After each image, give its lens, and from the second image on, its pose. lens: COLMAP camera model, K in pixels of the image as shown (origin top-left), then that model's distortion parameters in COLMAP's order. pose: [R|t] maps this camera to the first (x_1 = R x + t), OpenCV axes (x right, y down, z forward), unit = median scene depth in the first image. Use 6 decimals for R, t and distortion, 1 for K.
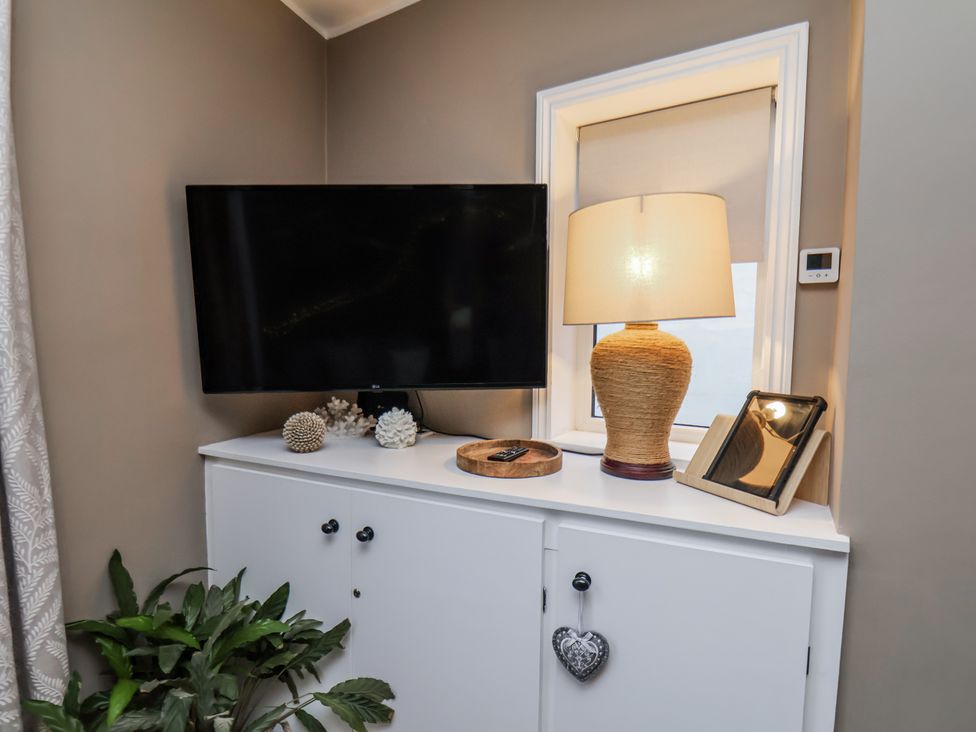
lens RADIAL K [[516.4, 0, 492.6], [0, 516.4, 372.6], [0, 0, 1]] dist [-0.013663, -0.000650]
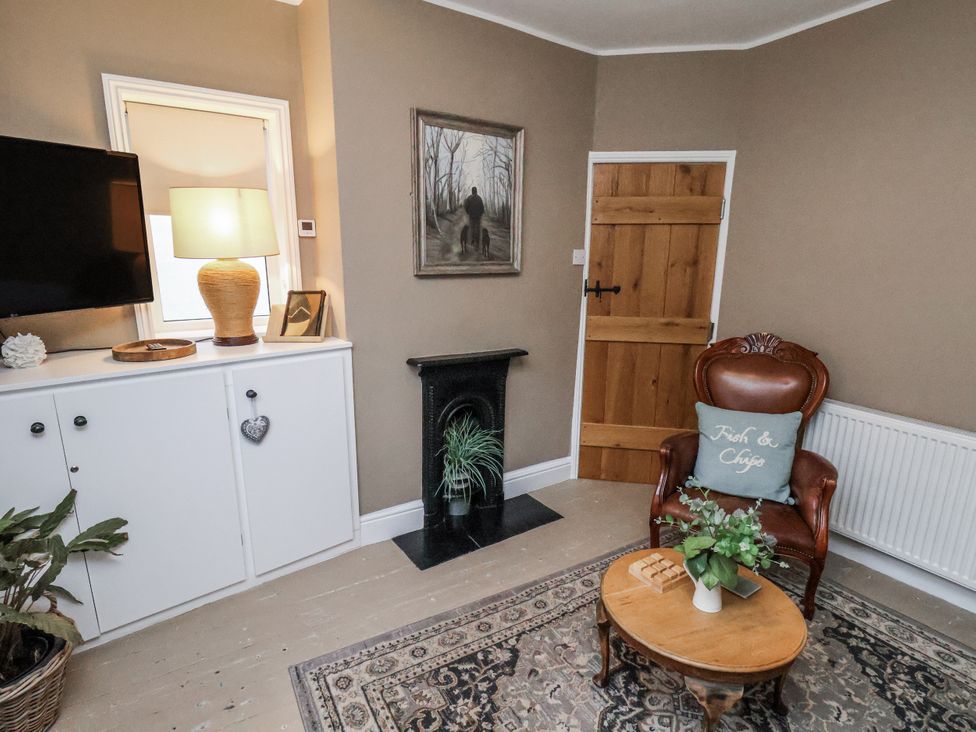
lens RADIAL K [[516.4, 0, 492.6], [0, 516.4, 372.6], [0, 0, 1]] dist [-0.013663, -0.000650]
pose [[0.401083, -0.218086, 0.889703, -1.009297], [0.056180, 0.975275, 0.213735, -0.036670], [-0.914317, -0.035742, 0.403418, -0.538504]]
